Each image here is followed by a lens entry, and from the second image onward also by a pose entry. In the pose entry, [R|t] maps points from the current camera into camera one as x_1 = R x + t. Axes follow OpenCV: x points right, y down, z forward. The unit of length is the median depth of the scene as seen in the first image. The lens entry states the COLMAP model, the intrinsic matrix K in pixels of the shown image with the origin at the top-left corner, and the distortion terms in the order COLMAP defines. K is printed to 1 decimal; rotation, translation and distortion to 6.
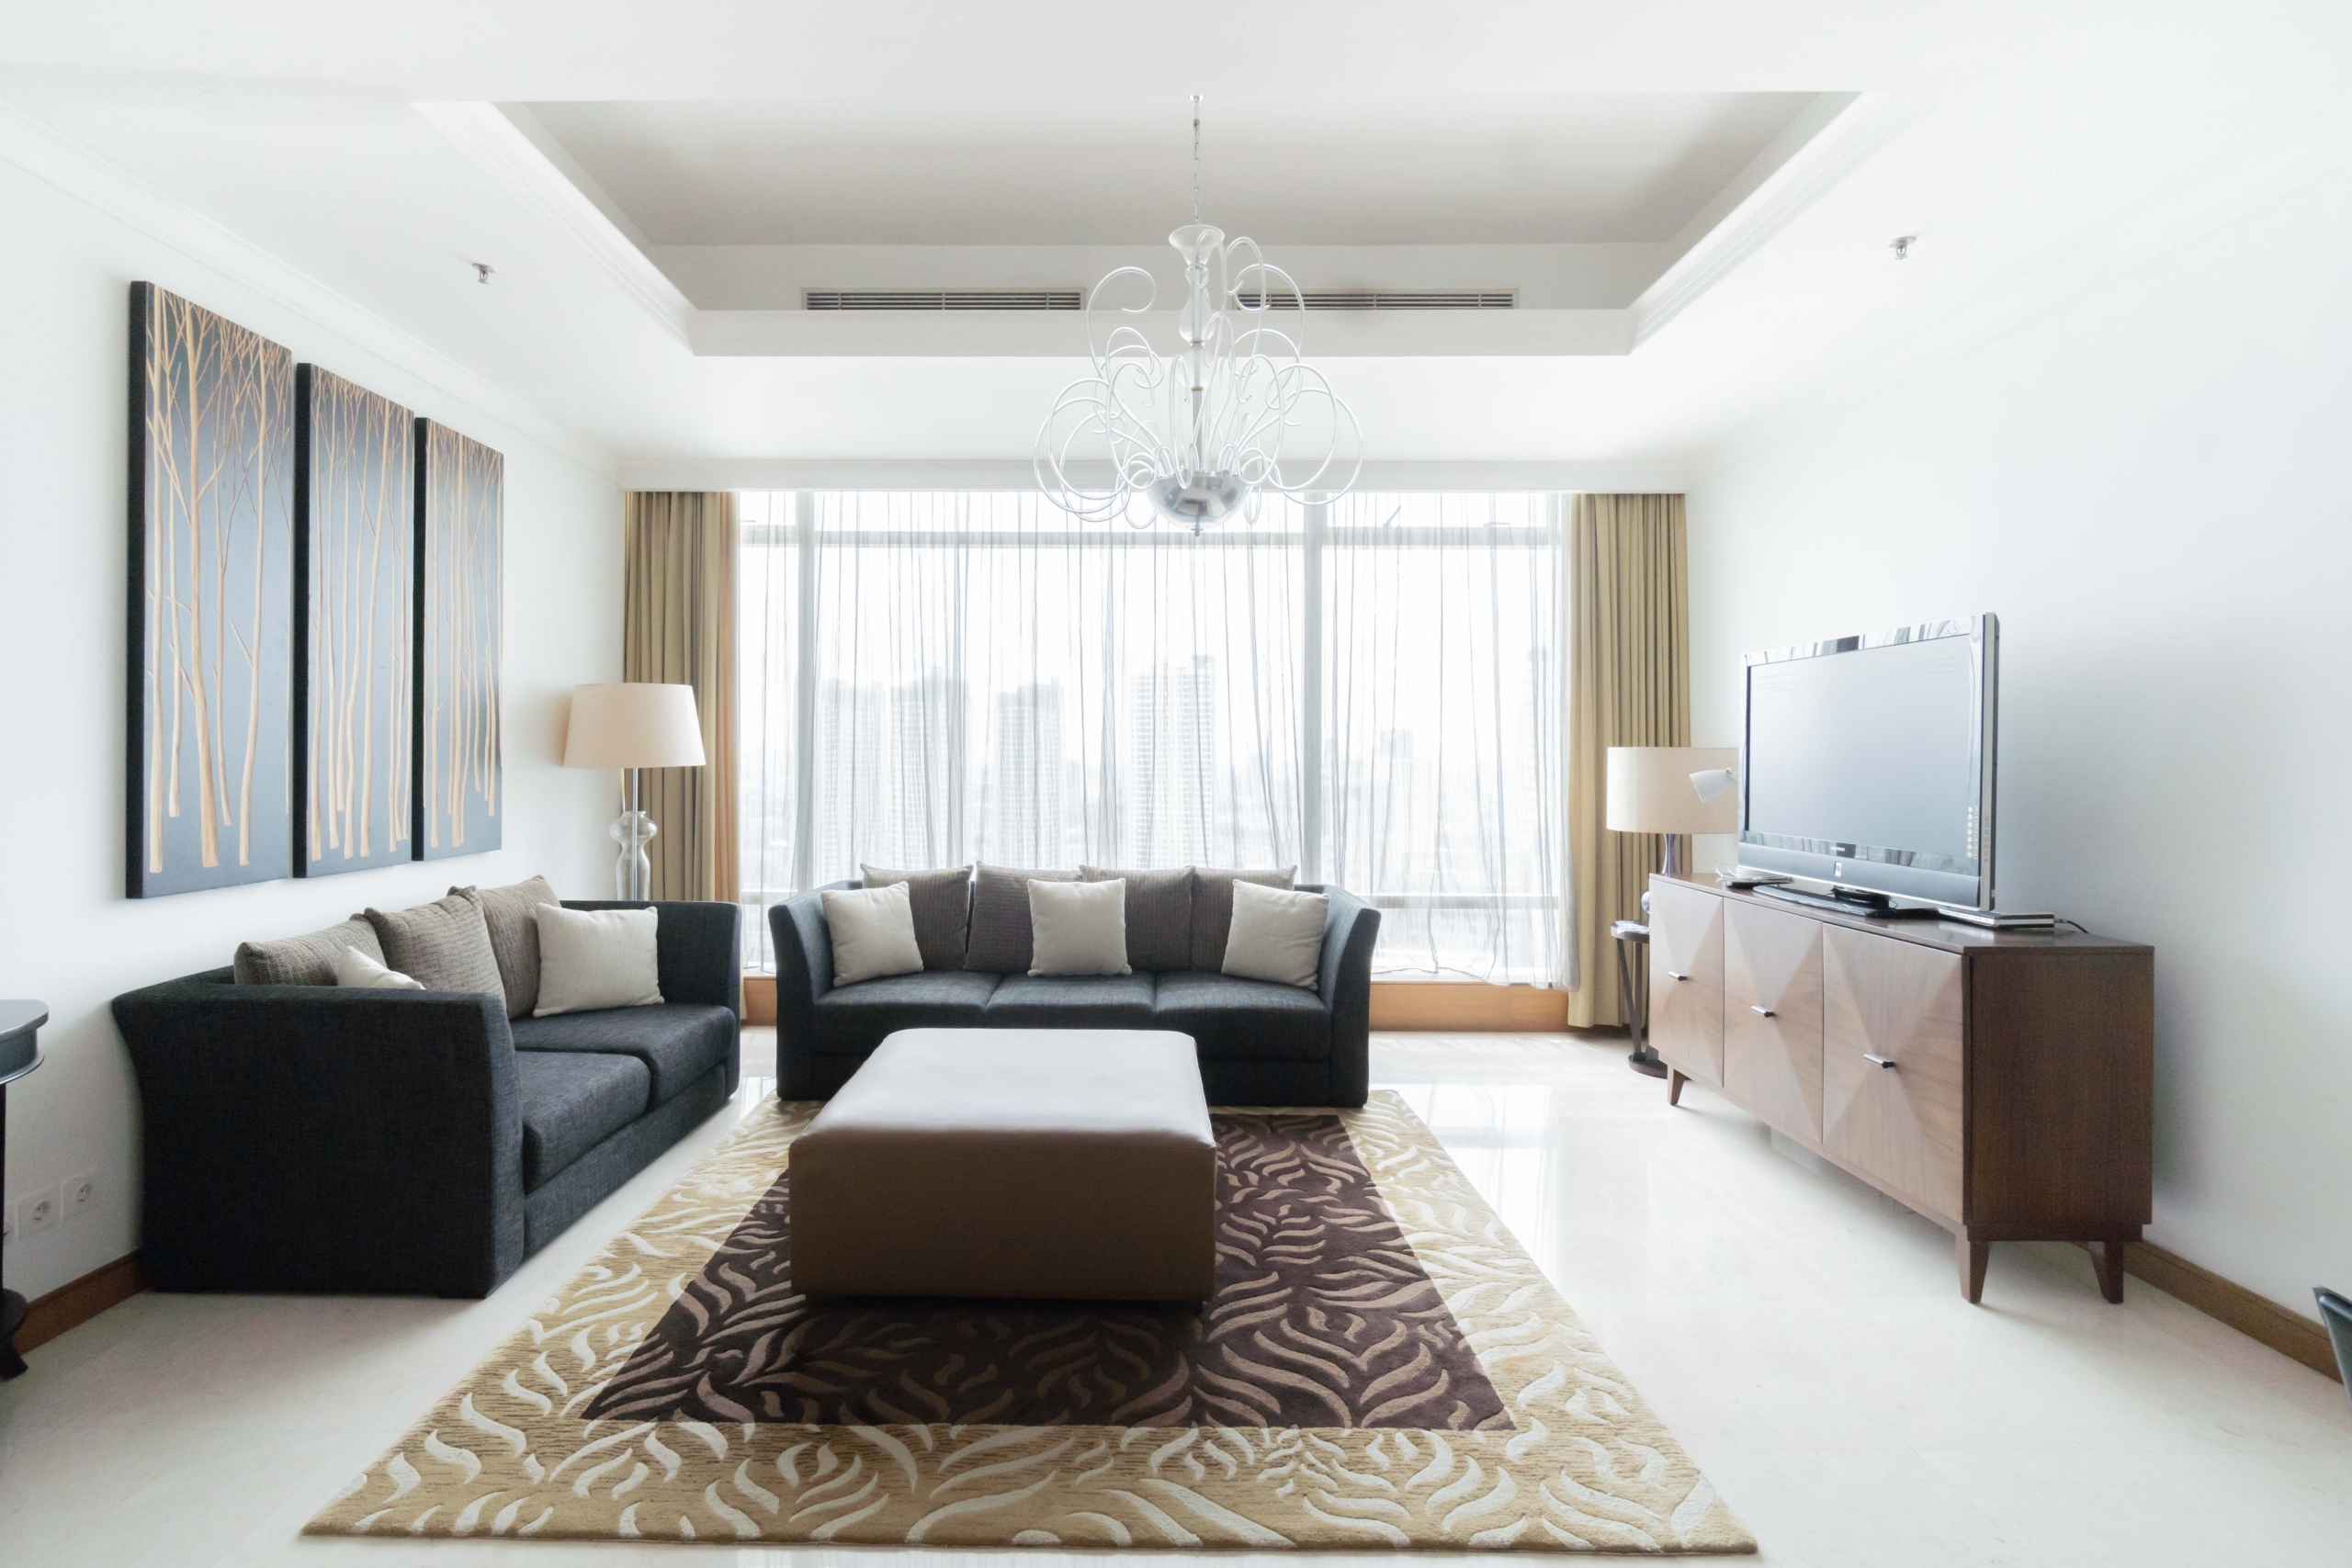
lens RADIAL K [[1071.9, 0, 1132.3], [0, 1071.9, 757.2], [0, 0, 1]] dist [-0.005286, -0.000265]
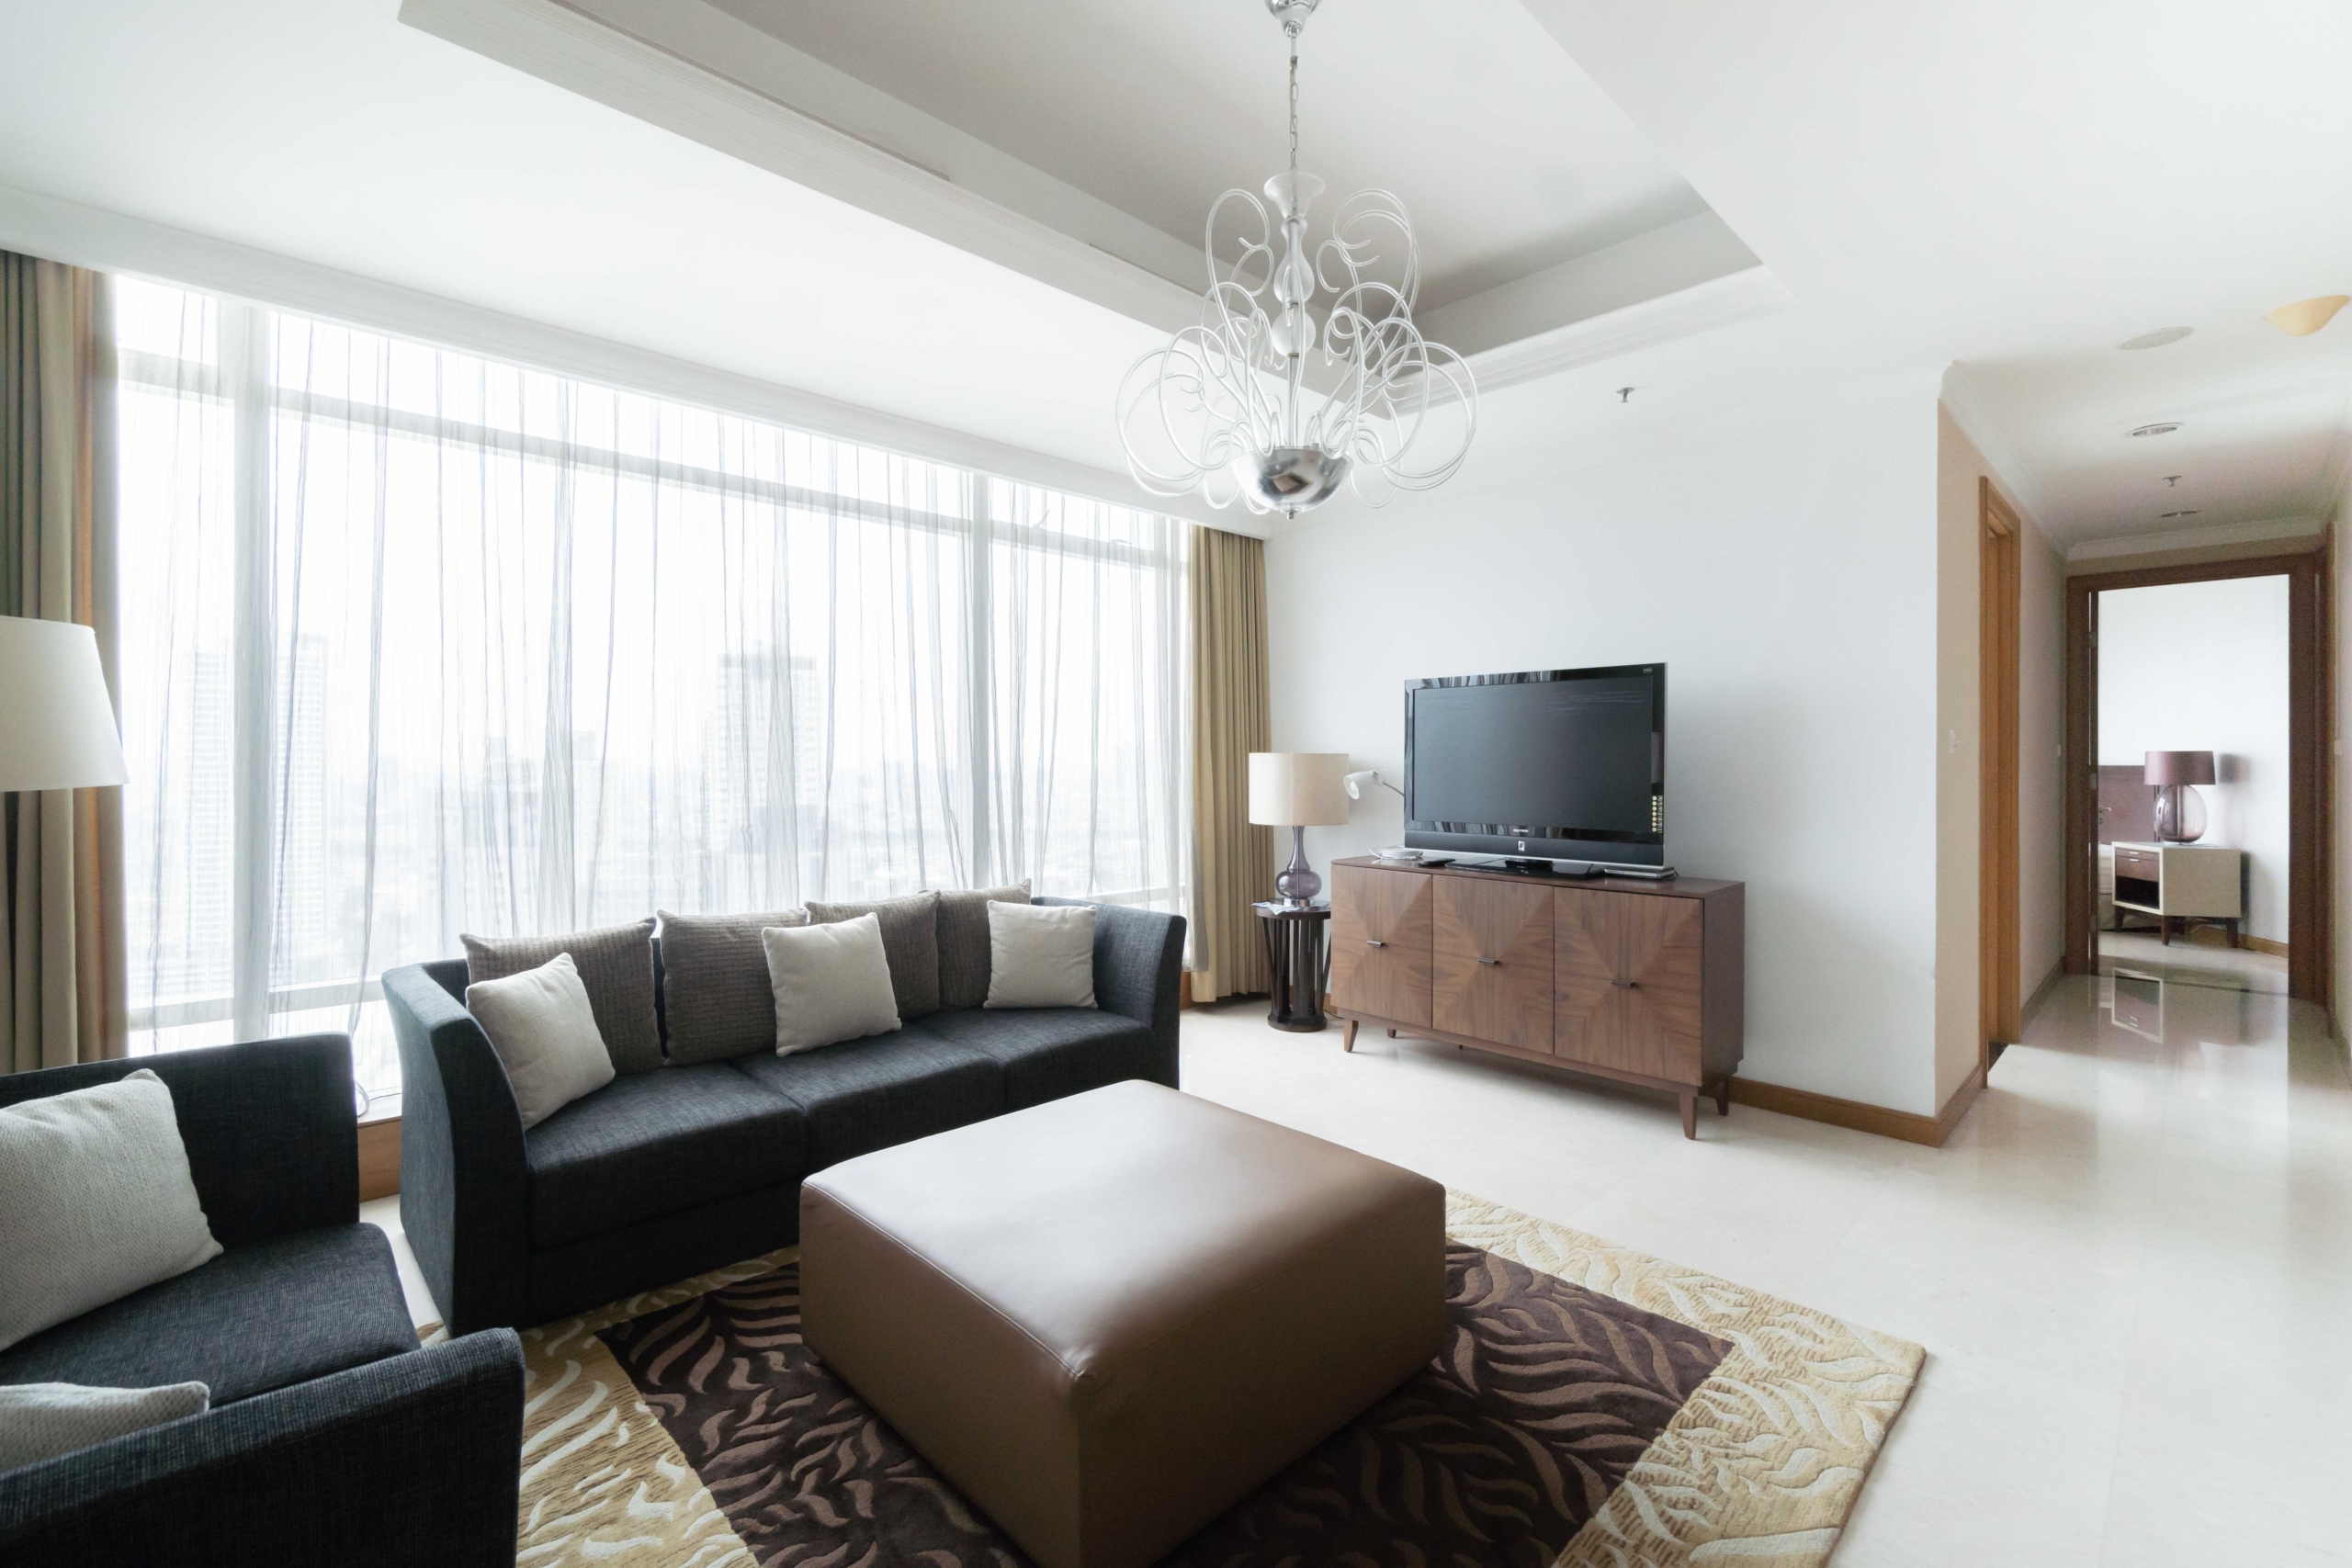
lens RADIAL K [[1011.0, 0, 1167.3], [0, 1011.0, 762.2], [0, 0, 1]] dist [-0.002640, -0.000460]
pose [[0.716917, -0.006002, 0.697133, -0.614518], [0.002252, 0.999978, 0.006293, -0.009813], [-0.697155, -0.002941, 0.716914, 0.467858]]
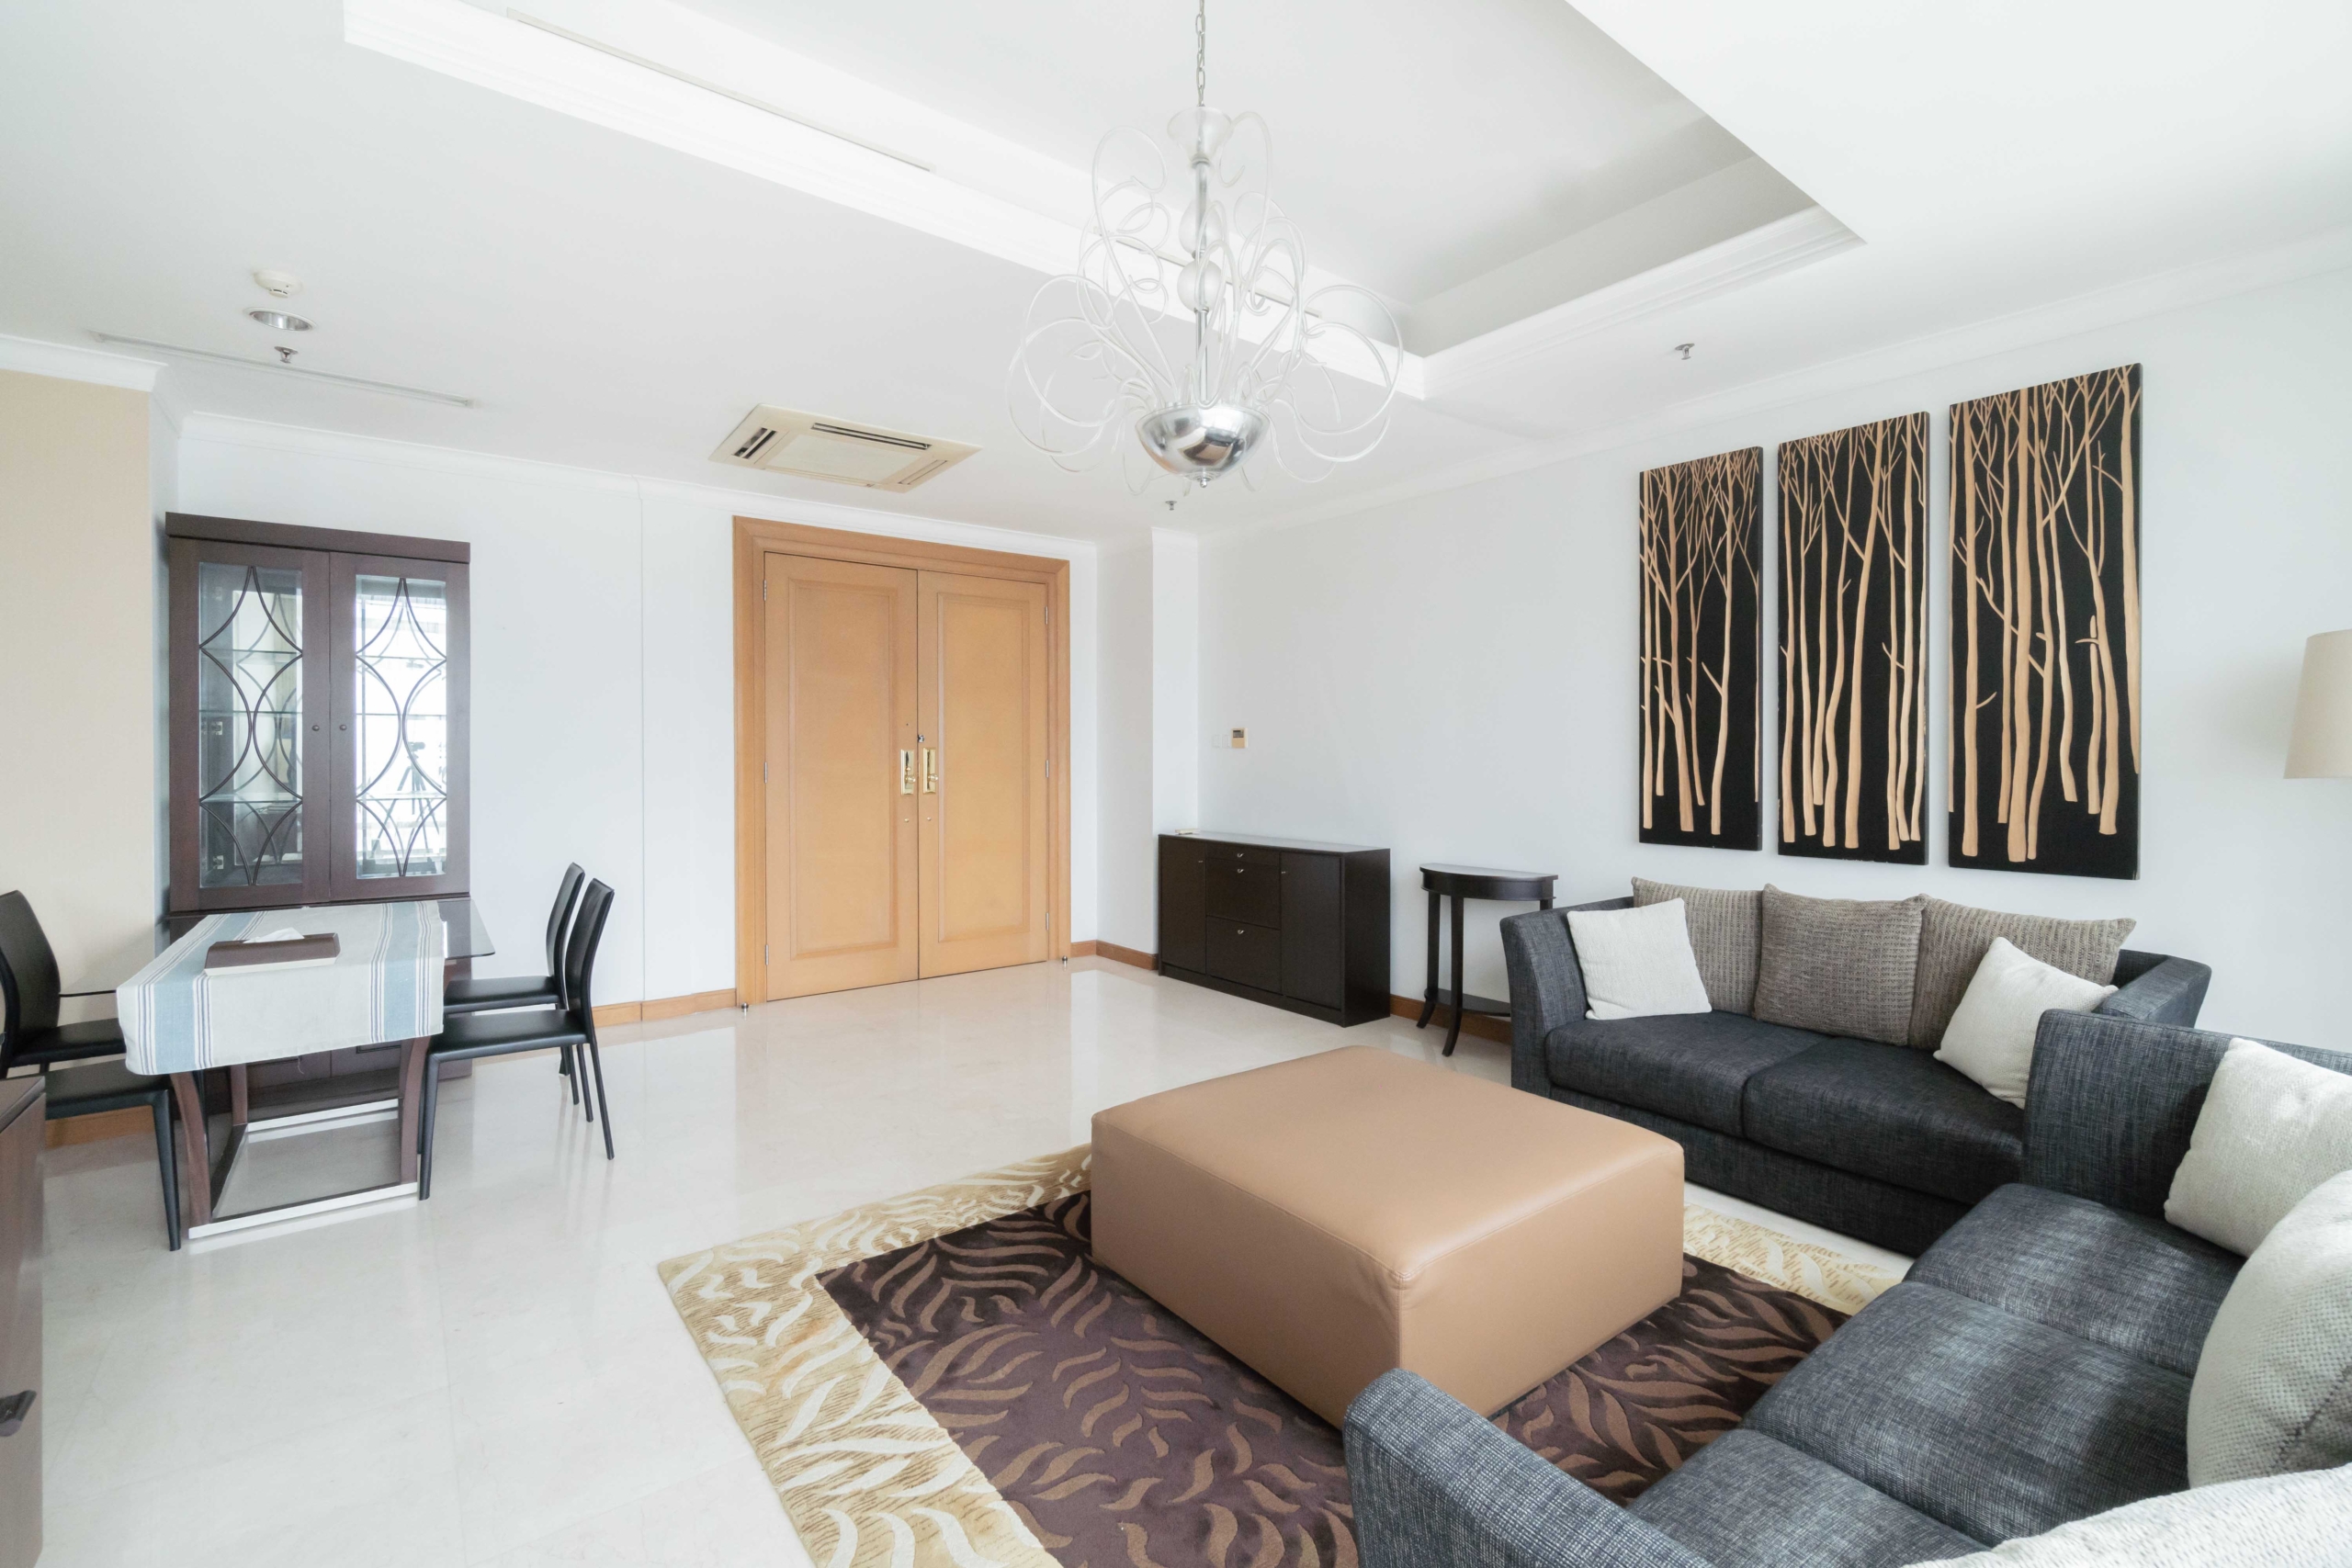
lens RADIAL K [[1011.0, 0, 1167.3], [0, 1011.0, 762.2], [0, 0, 1]] dist [-0.002640, -0.000460]
pose [[-0.789744, -0.000731, -0.613436, 0.558949], [-0.004902, 0.999975, 0.005120, 0.001648], [0.613417, 0.007051, -0.789728, 1.608680]]
